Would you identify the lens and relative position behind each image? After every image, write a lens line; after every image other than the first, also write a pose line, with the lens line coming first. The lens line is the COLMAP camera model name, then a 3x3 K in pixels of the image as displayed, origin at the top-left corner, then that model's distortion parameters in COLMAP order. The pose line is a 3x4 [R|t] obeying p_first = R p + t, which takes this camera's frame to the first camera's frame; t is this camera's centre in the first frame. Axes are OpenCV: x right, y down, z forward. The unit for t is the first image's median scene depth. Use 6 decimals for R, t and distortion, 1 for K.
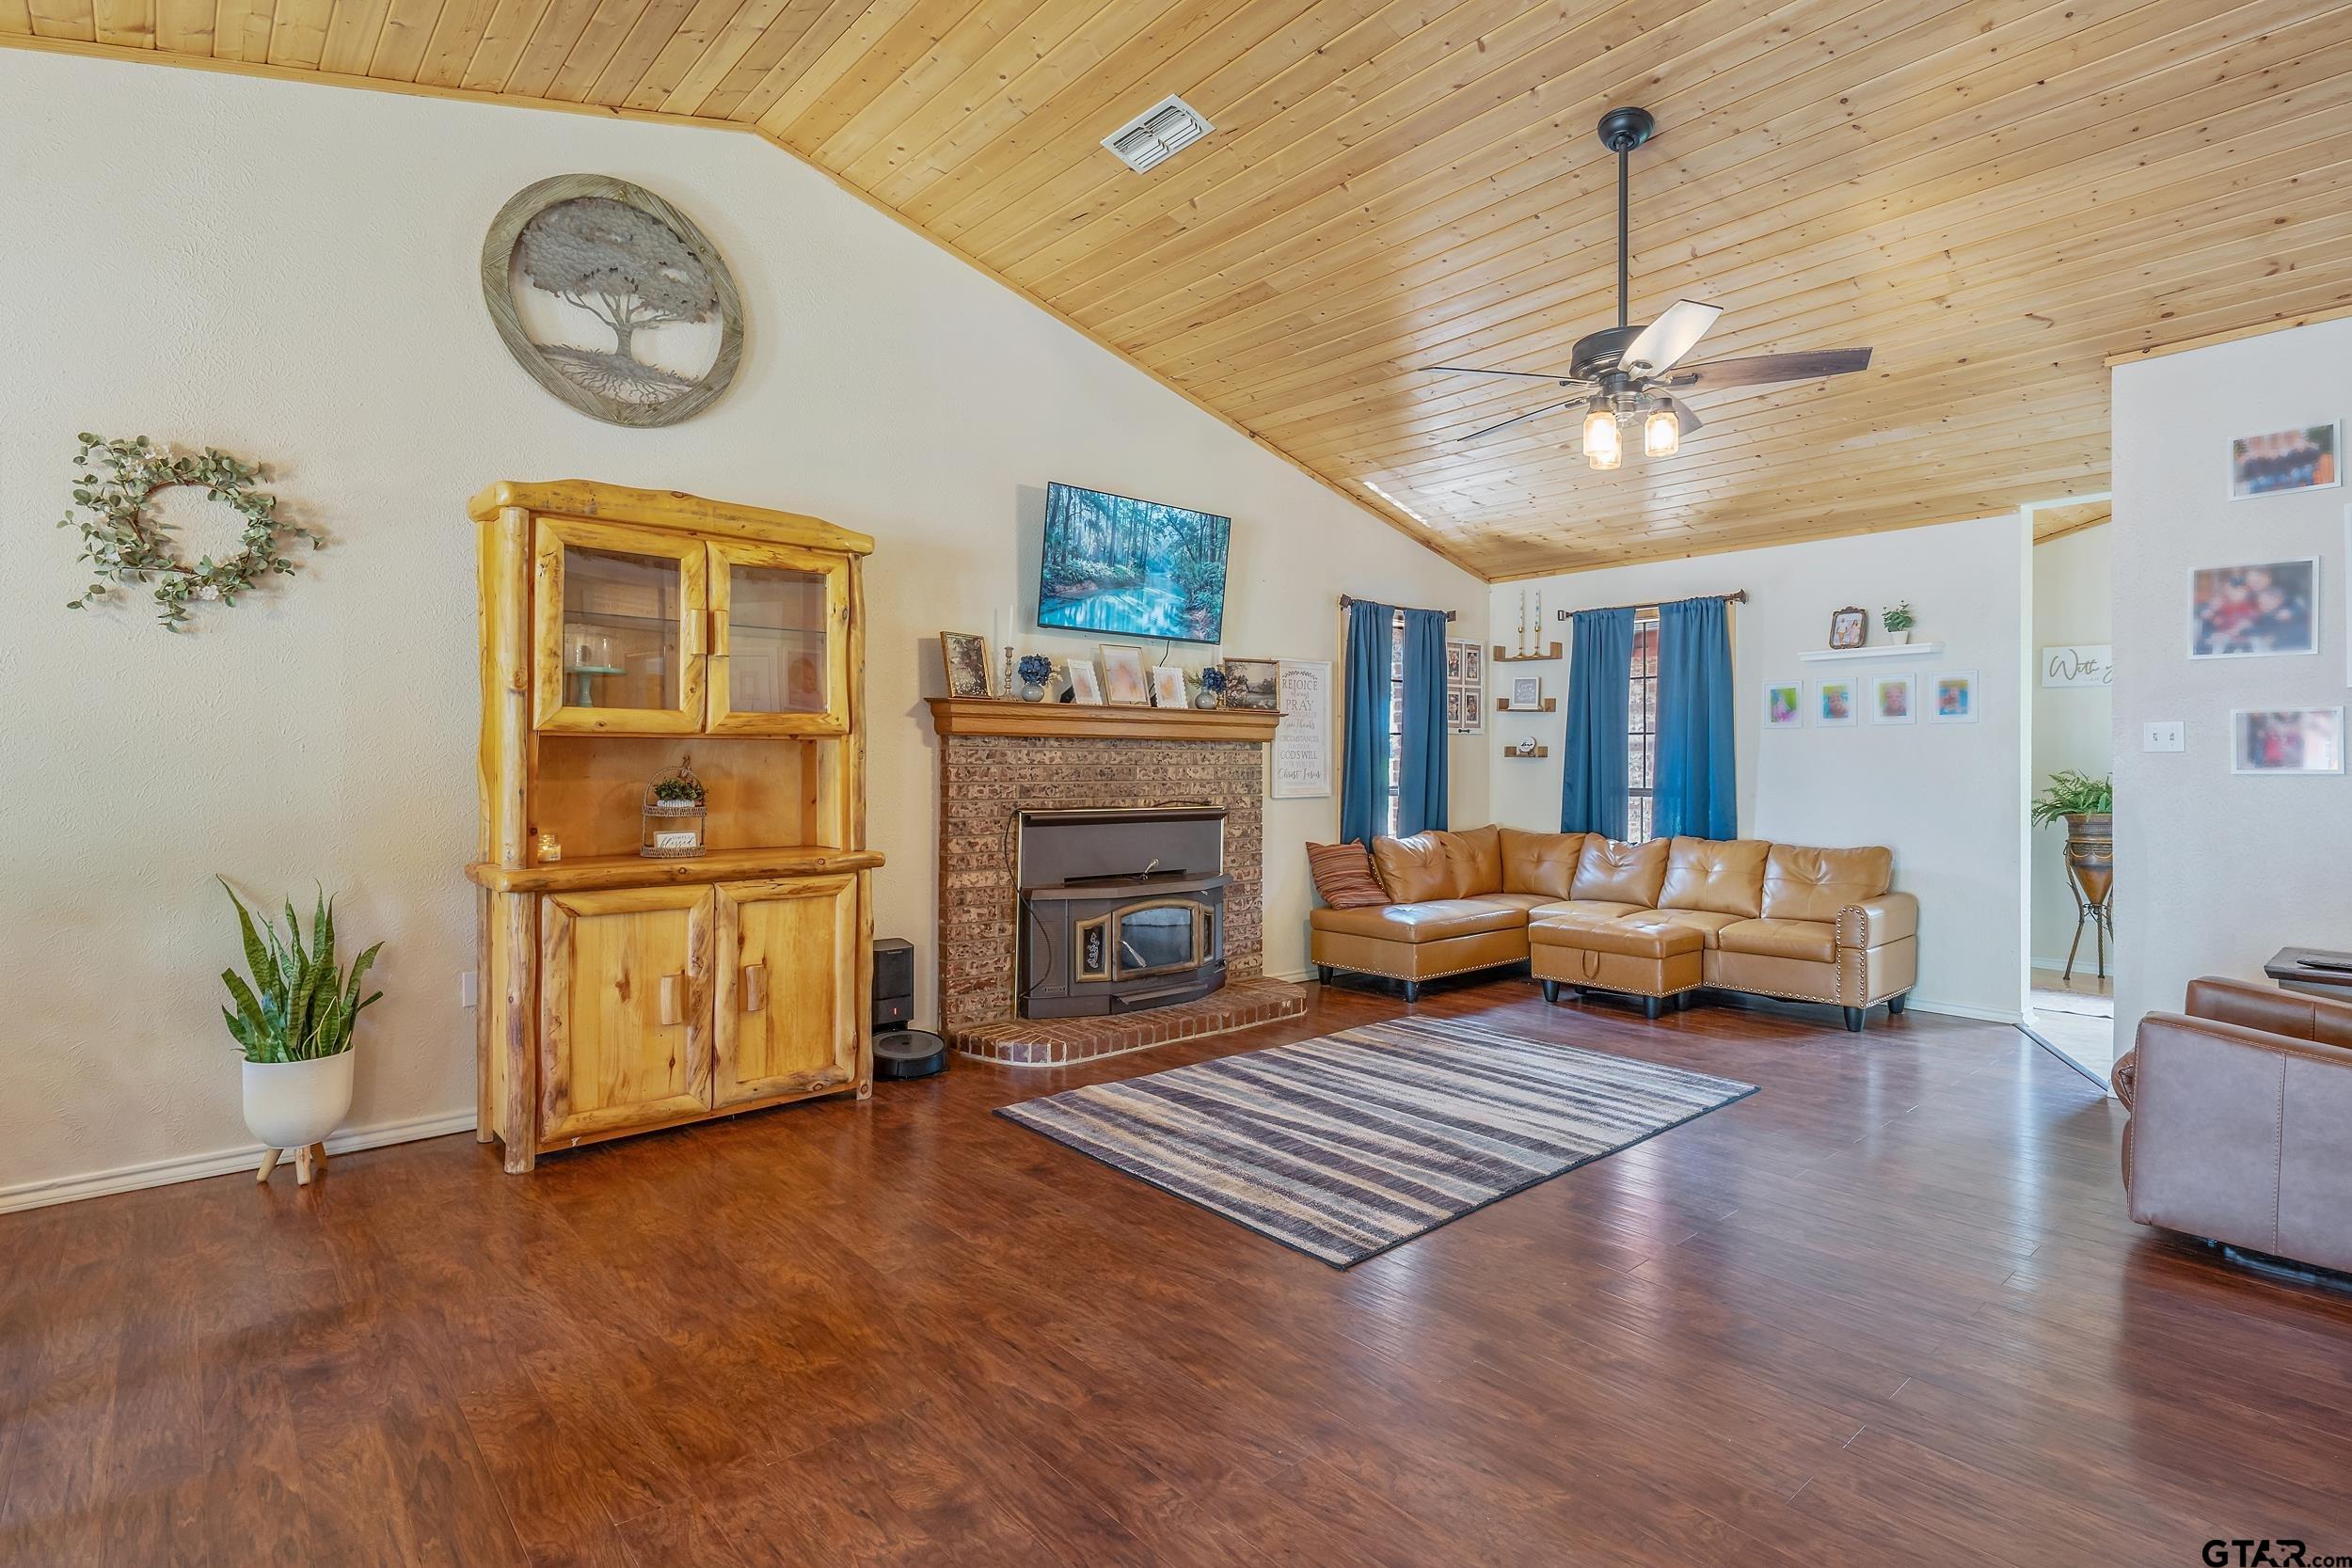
lens RADIAL K [[1169.4, 0, 1177.2], [0, 1169.4, 766.4], [0, 0, 1]] dist [0.003190, 0.000408]
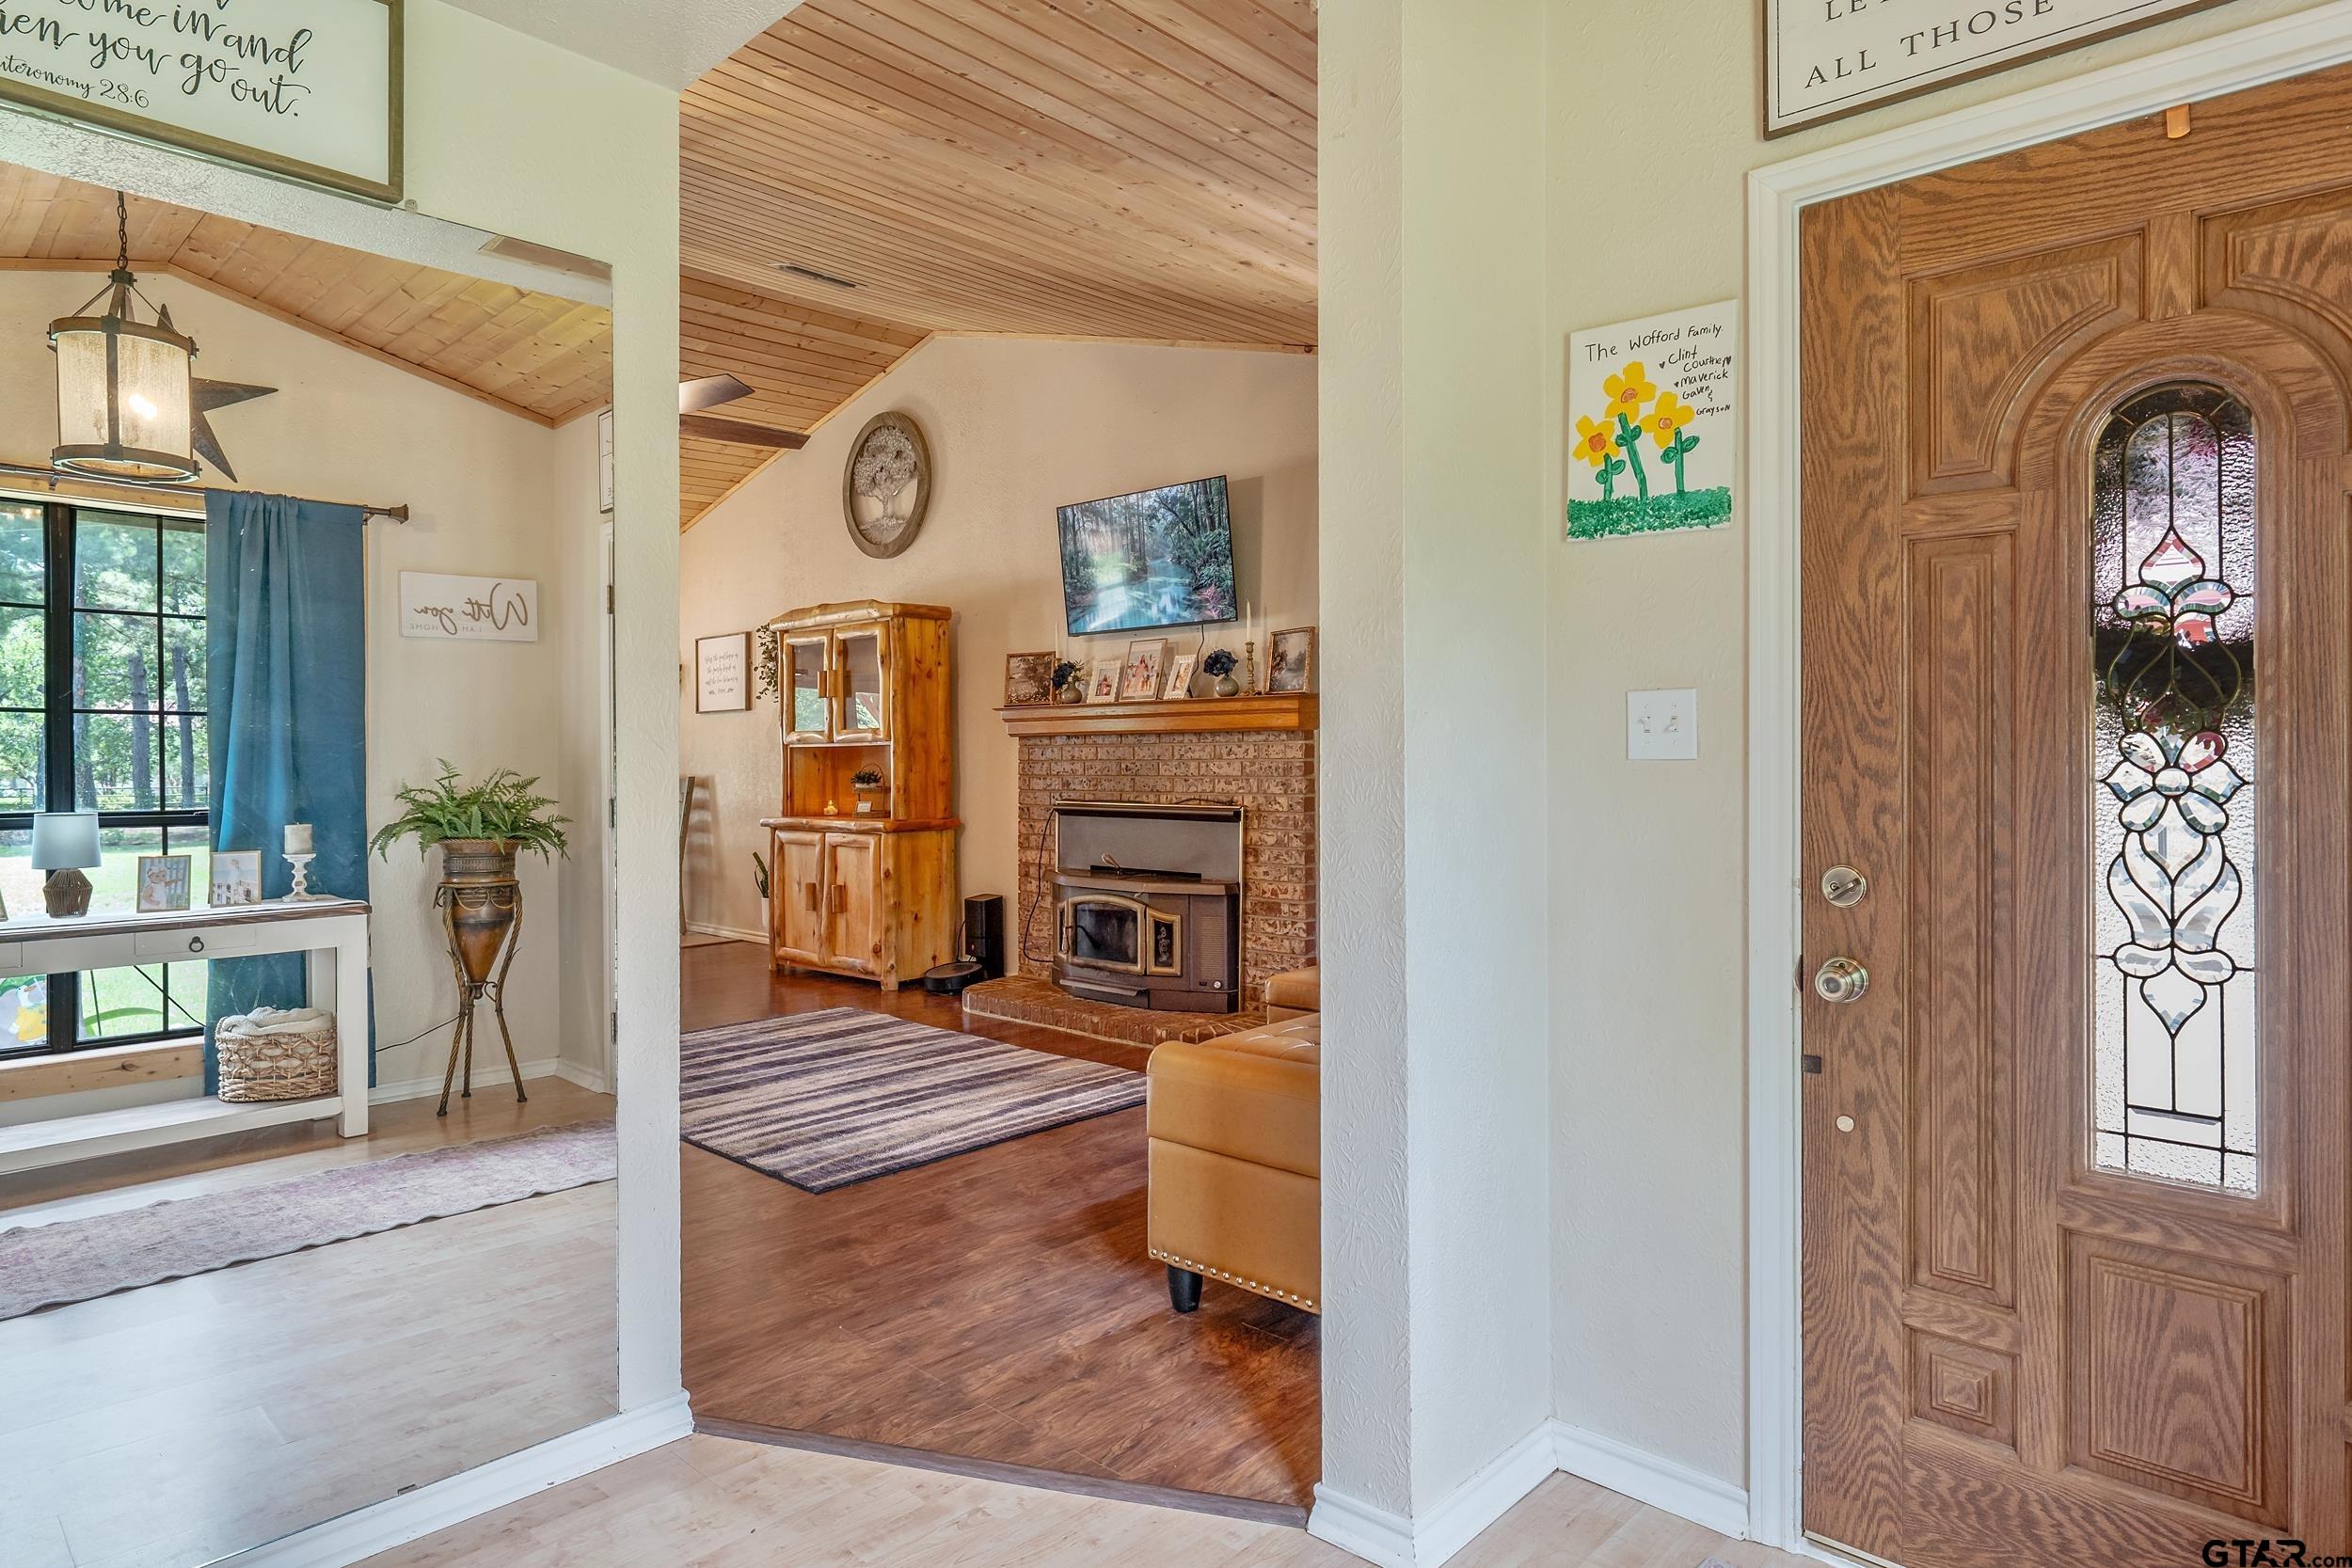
lens RADIAL K [[1321.4, 0, 1177.0], [0, 1321.4, 774.4], [0, 0, 1]] dist [0.002086, 0.001054]
pose [[0.106343, -0.004369, -0.994320, 1.125704], [-0.006149, 0.999968, -0.005052, 0.017221], [0.994310, 0.006651, 0.106313, 0.951956]]
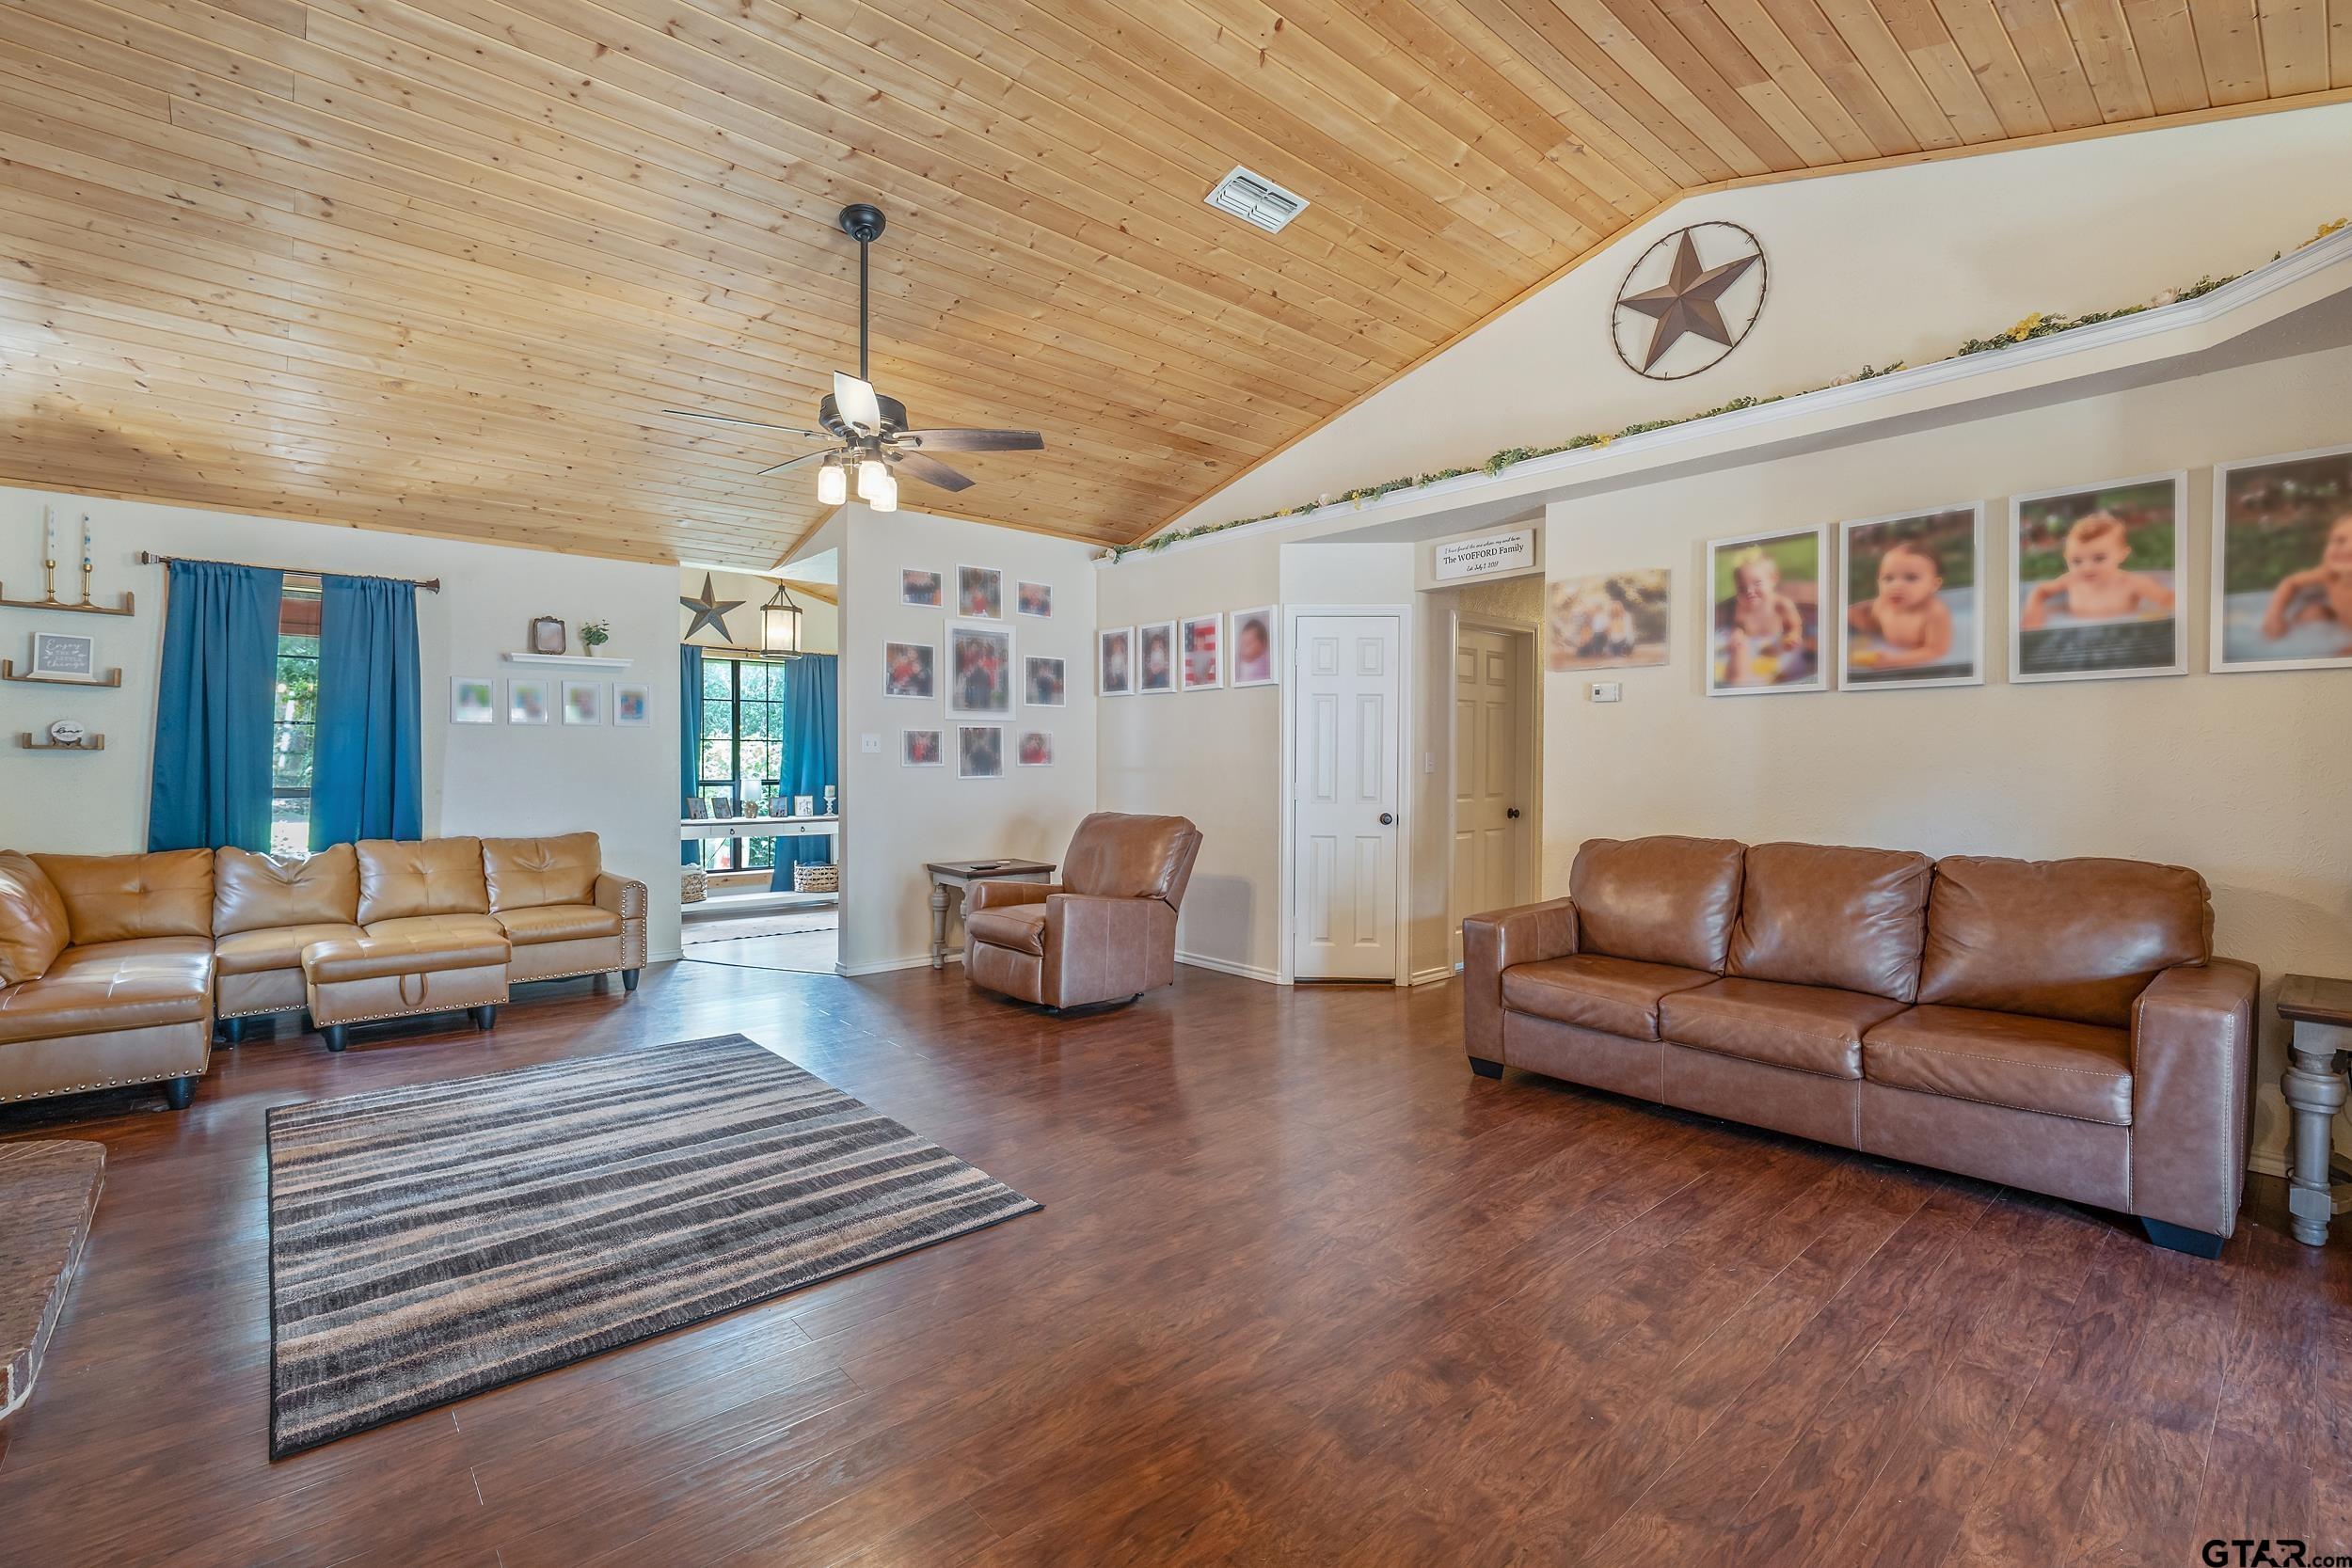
lens RADIAL K [[1049.5, 0, 1175.7], [0, 1049.5, 785.0], [0, 0, 1]] dist [0.002534, -0.000268]
pose [[-0.025288, -0.024612, 0.999377, -0.618592], [-0.000314, 0.999697, 0.024611, -0.004256], [-0.999680, 0.000309, -0.025288, 0.634612]]
